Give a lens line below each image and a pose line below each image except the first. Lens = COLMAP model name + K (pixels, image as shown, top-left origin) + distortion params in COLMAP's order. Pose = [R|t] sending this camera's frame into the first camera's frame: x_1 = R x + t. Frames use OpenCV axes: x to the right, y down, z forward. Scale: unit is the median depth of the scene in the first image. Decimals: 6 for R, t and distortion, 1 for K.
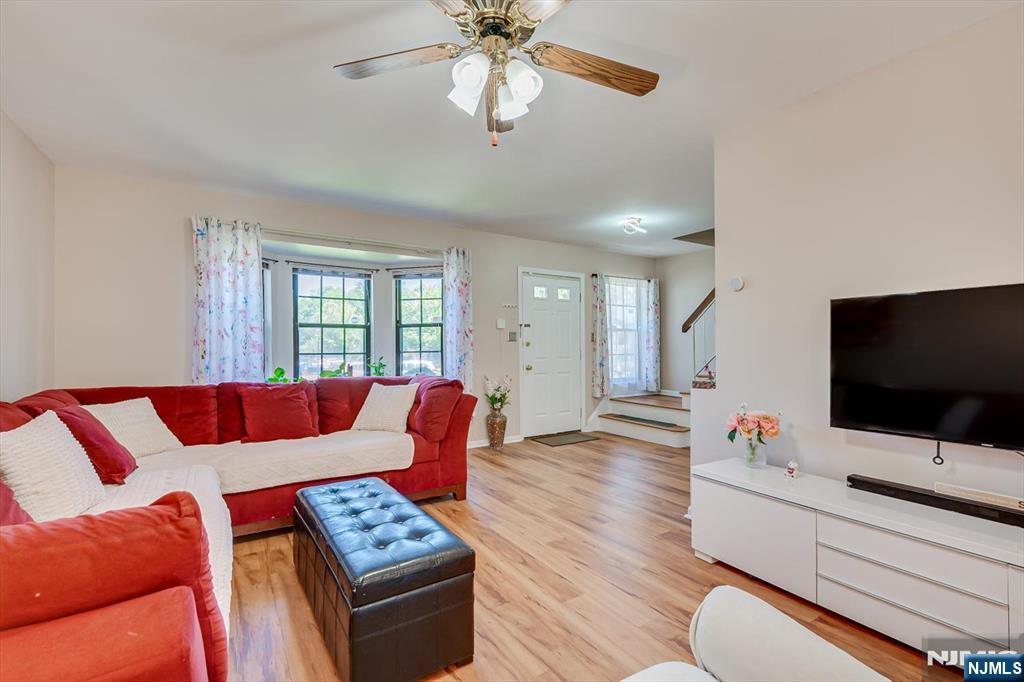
lens RADIAL K [[447.5, 0, 517.8], [0, 447.5, 344.6], [0, 0, 1]] dist [-0.002376, 0.000463]
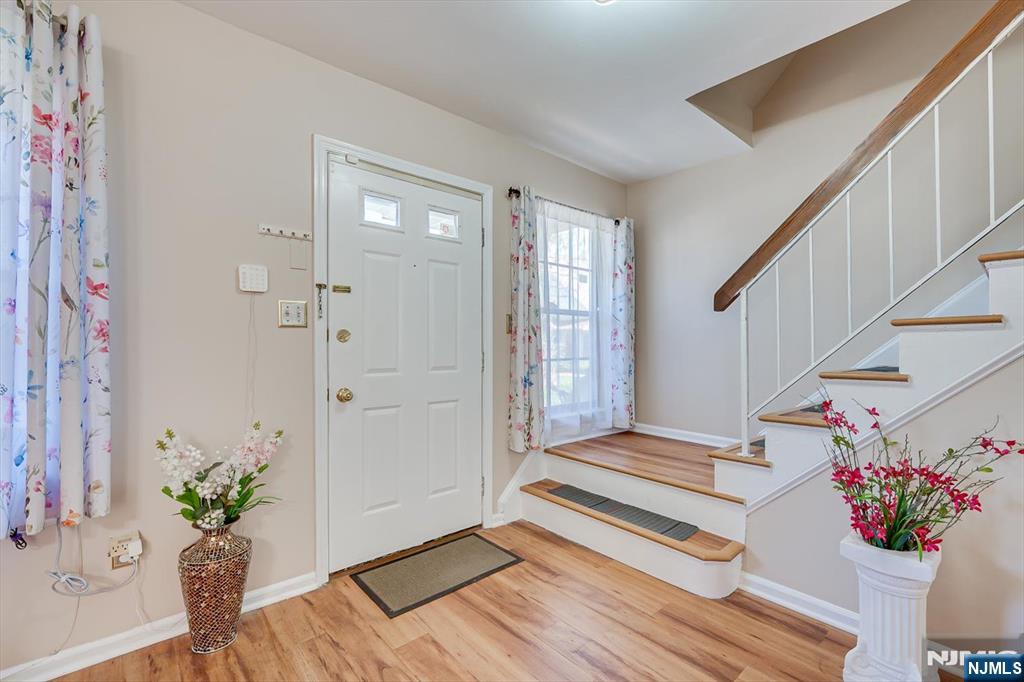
lens RADIAL K [[447.5, 0, 517.8], [0, 447.5, 344.6], [0, 0, 1]] dist [-0.002376, 0.000463]
pose [[0.988806, 0.005762, 0.149094, 0.121291], [-0.006278, 0.999976, 0.002990, 0.004649], [-0.149073, -0.003893, 0.988819, 0.609732]]
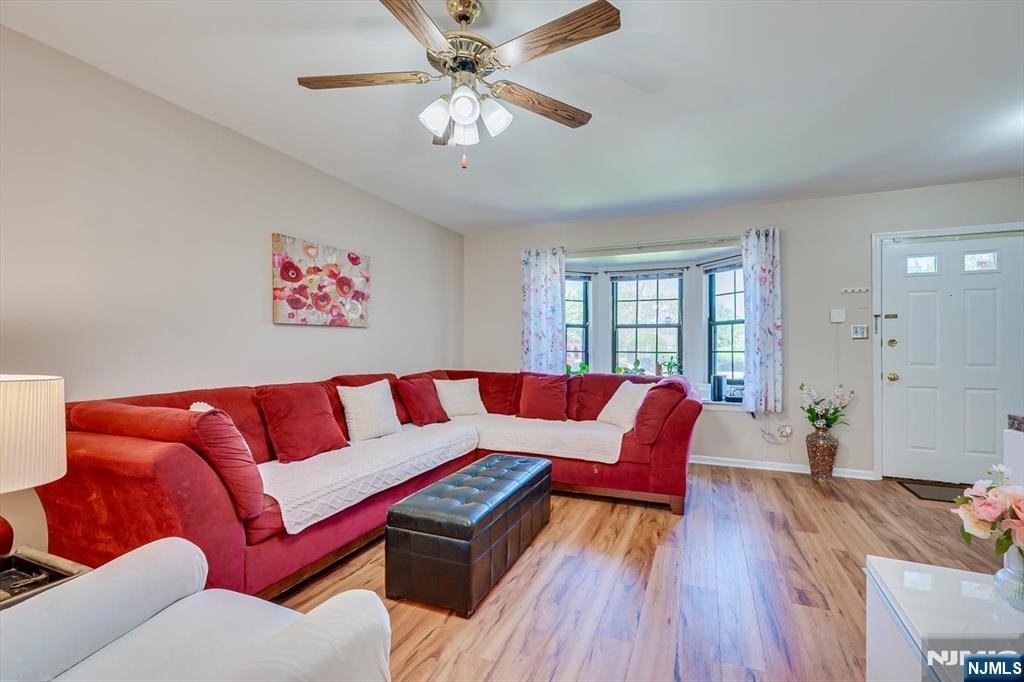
lens RADIAL K [[447.5, 0, 517.8], [0, 447.5, 344.6], [0, 0, 1]] dist [-0.002376, 0.000463]
pose [[0.562647, 0.001597, -0.826696, 0.279229], [0.000579, 0.999997, 0.002326, -0.000405], [0.826697, -0.001788, 0.562644, 0.138506]]
